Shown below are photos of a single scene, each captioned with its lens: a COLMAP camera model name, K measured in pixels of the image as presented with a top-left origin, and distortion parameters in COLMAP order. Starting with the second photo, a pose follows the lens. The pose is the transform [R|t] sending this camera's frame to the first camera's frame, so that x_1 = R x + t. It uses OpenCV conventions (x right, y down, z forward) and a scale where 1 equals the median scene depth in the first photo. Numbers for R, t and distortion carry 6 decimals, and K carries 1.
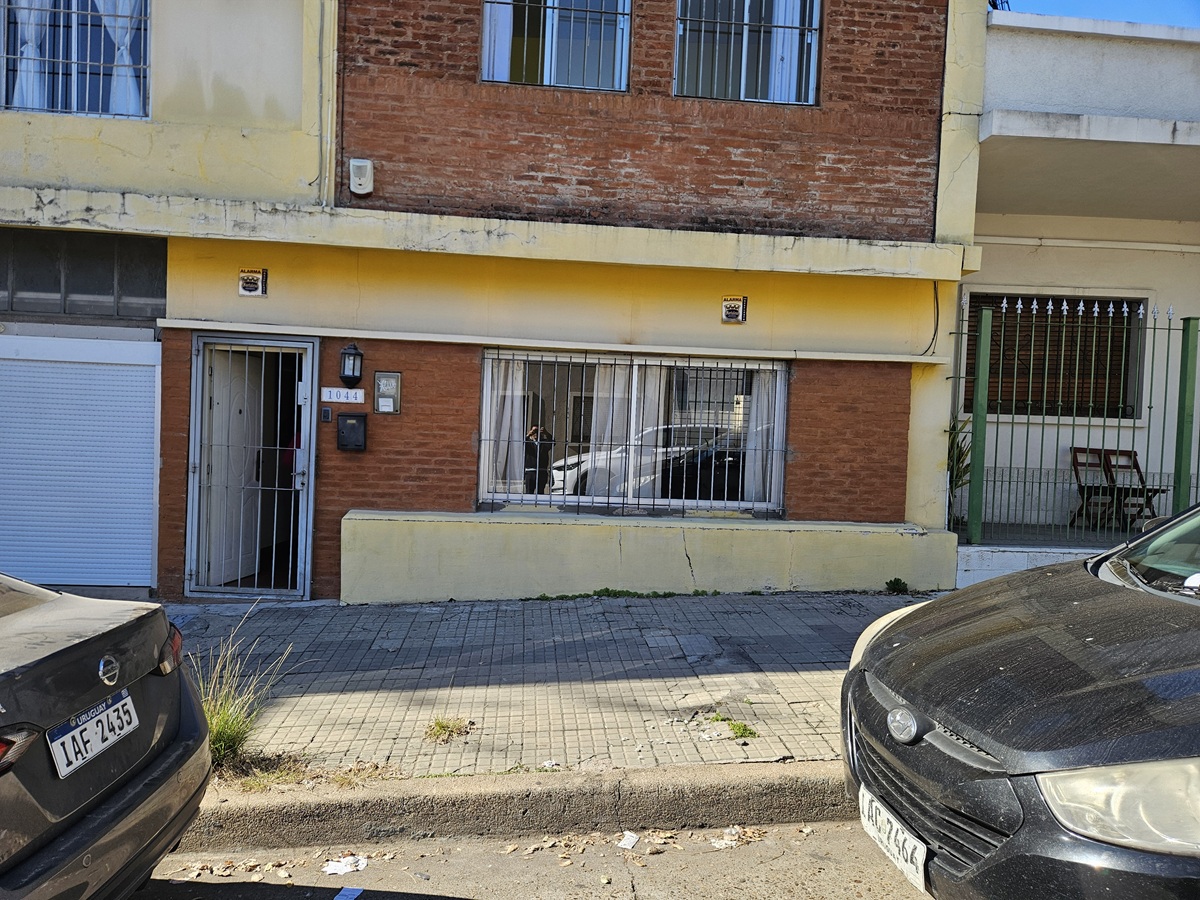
lens RADIAL K [[761.9, 0, 603.3], [0, 761.9, 474.9], [0, 0, 1]] dist [0.086420, -0.076752]
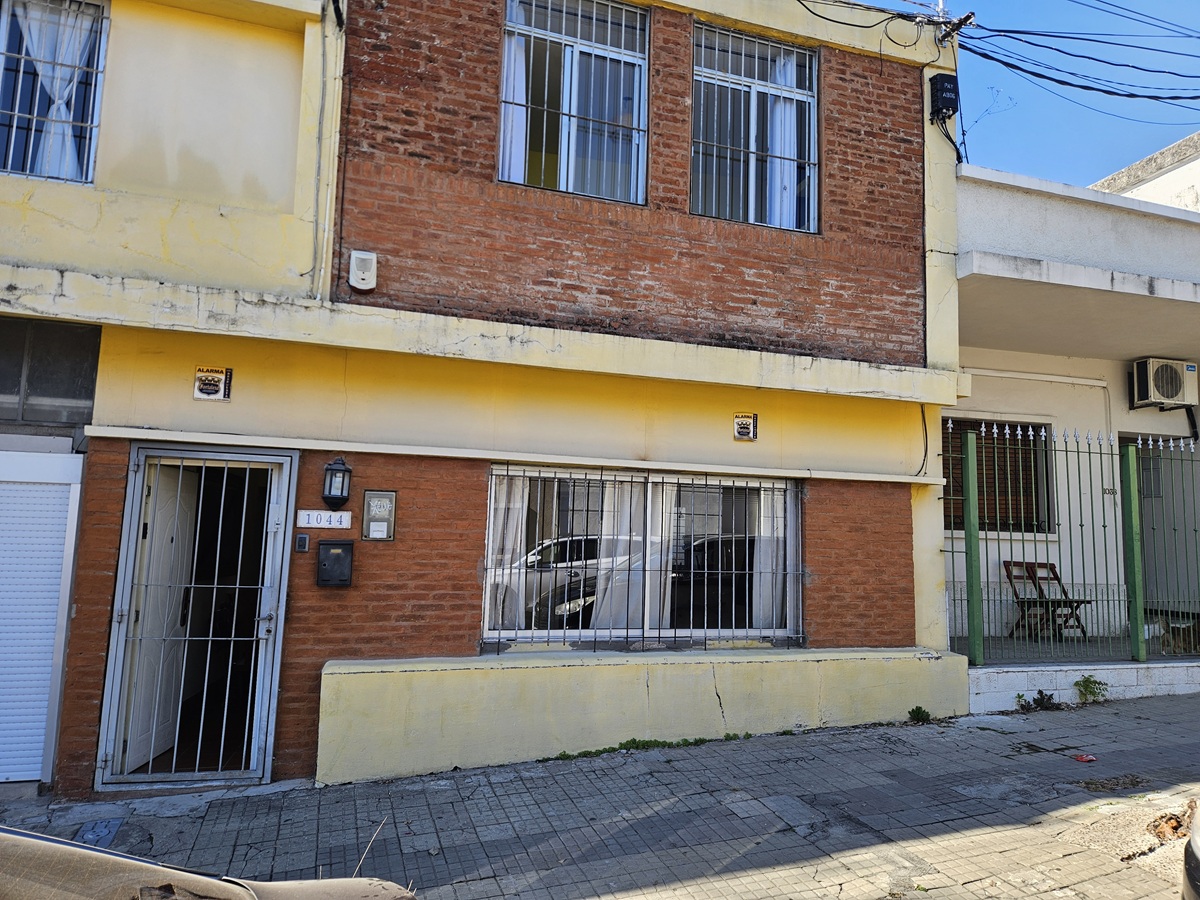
lens RADIAL K [[761.9, 0, 603.3], [0, 761.9, 474.9], [0, 0, 1]] dist [0.086420, -0.076752]
pose [[0.974711, 0.007886, 0.223331, -0.229274], [0.021716, 0.991305, -0.129781, -0.036571], [-0.222413, 0.131349, 0.966064, 0.125404]]
